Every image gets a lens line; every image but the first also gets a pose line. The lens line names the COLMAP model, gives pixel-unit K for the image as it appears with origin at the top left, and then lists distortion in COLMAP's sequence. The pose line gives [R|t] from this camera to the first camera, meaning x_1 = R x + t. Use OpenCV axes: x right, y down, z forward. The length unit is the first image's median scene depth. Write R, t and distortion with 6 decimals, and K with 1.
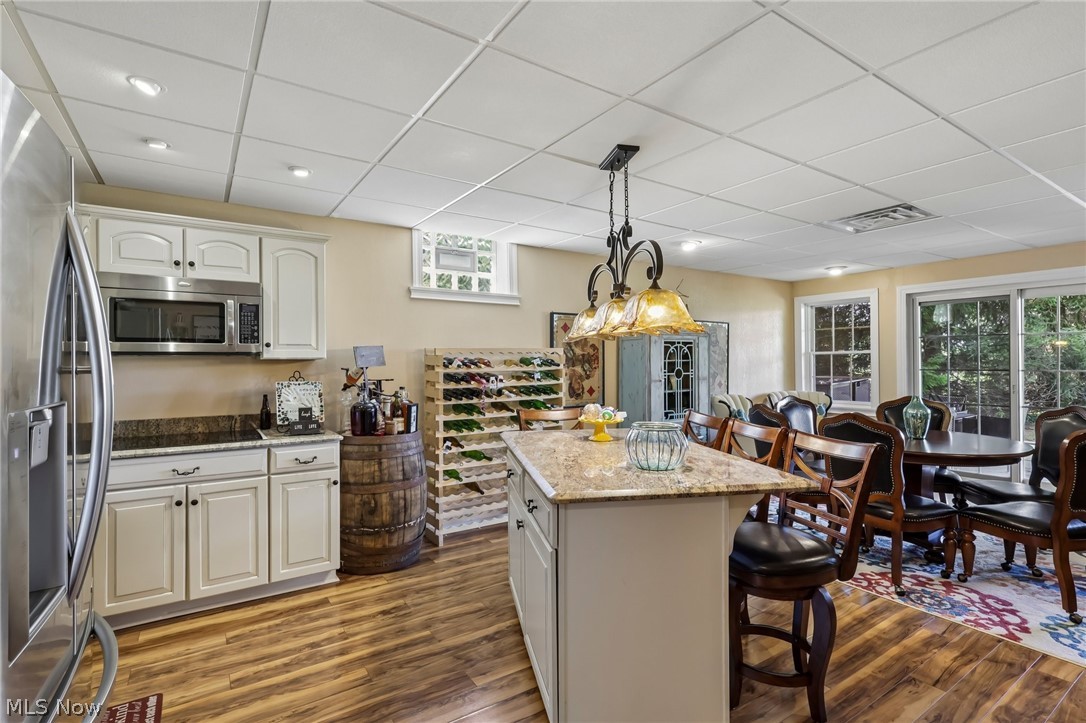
lens RADIAL K [[519.6, 0, 543.0], [0, 519.6, 361.5], [0, 0, 1]] dist [0.002930, 0.001344]
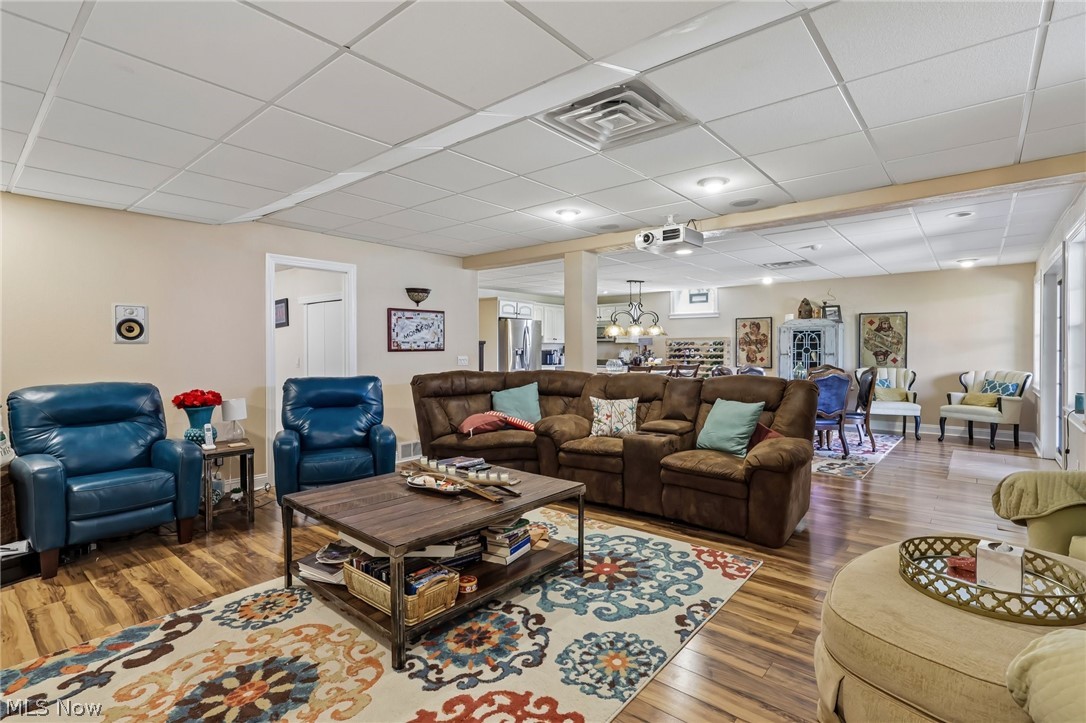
lens RADIAL K [[512.9, 0, 547.0], [0, 512.9, 353.8], [0, 0, 1]] dist [0.003809, 0.000469]
pose [[0.284412, 0.015398, -0.958578, 1.627139], [0.000411, 0.999869, 0.016183, 0.007568], [0.958702, -0.004996, 0.284368, -0.246474]]
